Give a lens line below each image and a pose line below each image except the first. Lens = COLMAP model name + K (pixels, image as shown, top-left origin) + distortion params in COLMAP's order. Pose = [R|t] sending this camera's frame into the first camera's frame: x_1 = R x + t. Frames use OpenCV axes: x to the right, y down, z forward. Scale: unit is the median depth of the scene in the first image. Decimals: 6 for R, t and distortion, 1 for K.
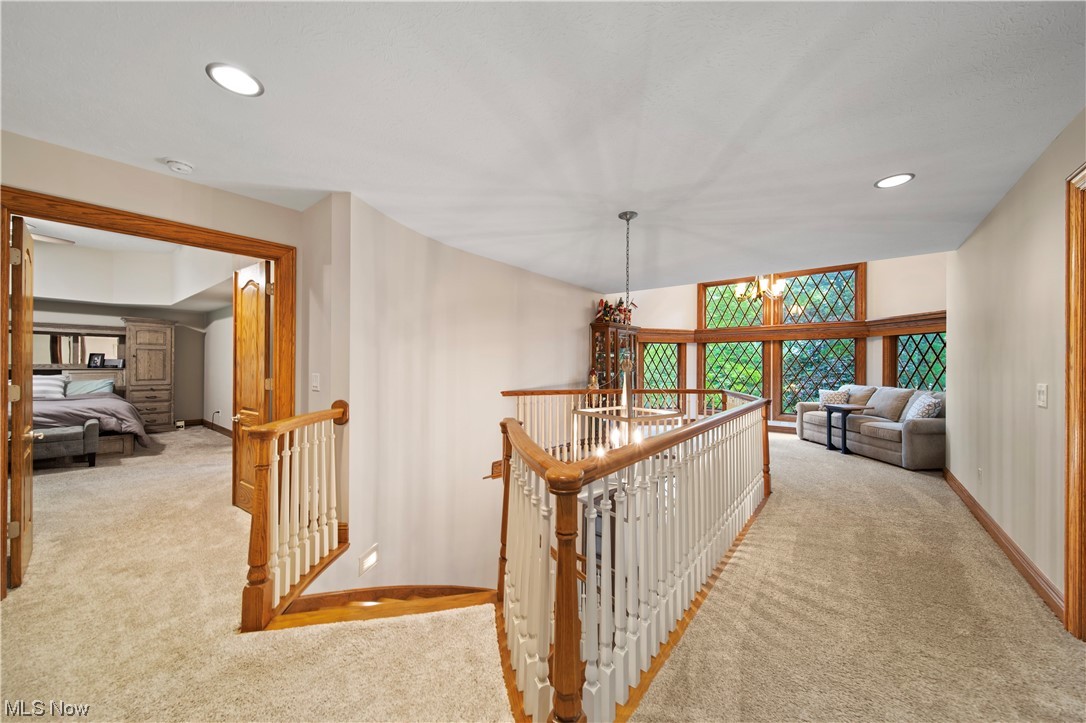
lens RADIAL K [[377.9, 0, 543.3], [0, 377.9, 366.6], [0, 0, 1]] dist [-0.000794, -0.000030]
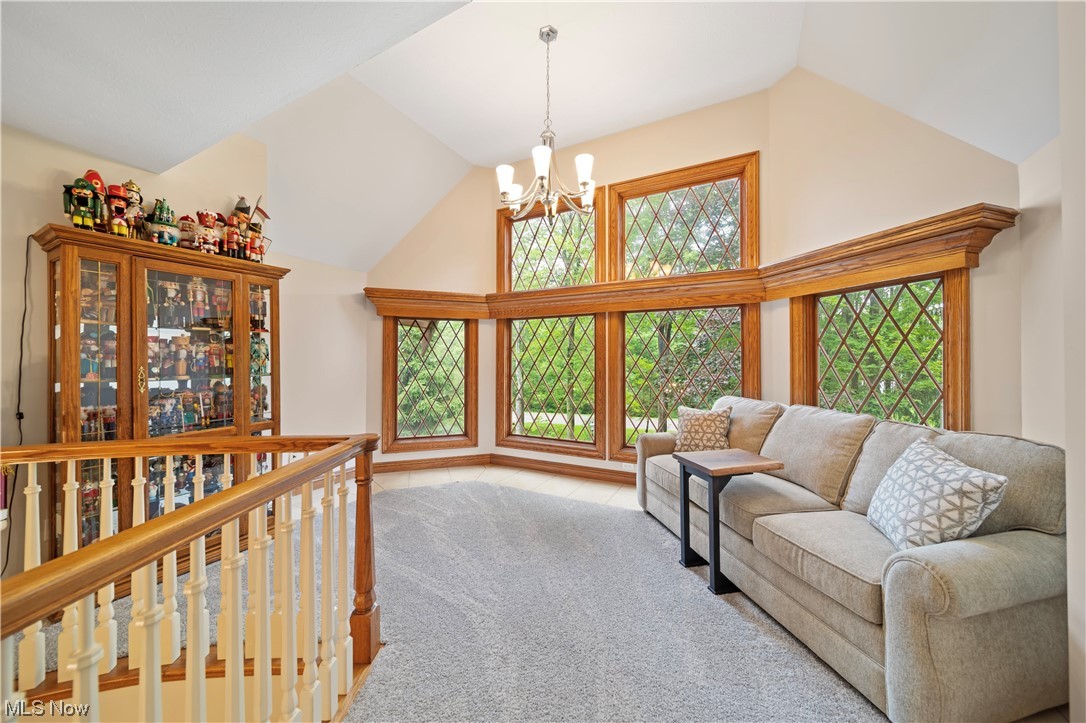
lens RADIAL K [[377.9, 0, 540.3], [0, 377.9, 355.5], [0, 0, 1]] dist [-0.000794, -0.000030]
pose [[0.982803, 0.003303, 0.184630, 0.486738], [0.000357, 0.999804, -0.019785, 0.004156], [-0.184659, 0.019511, 0.982609, 0.575640]]
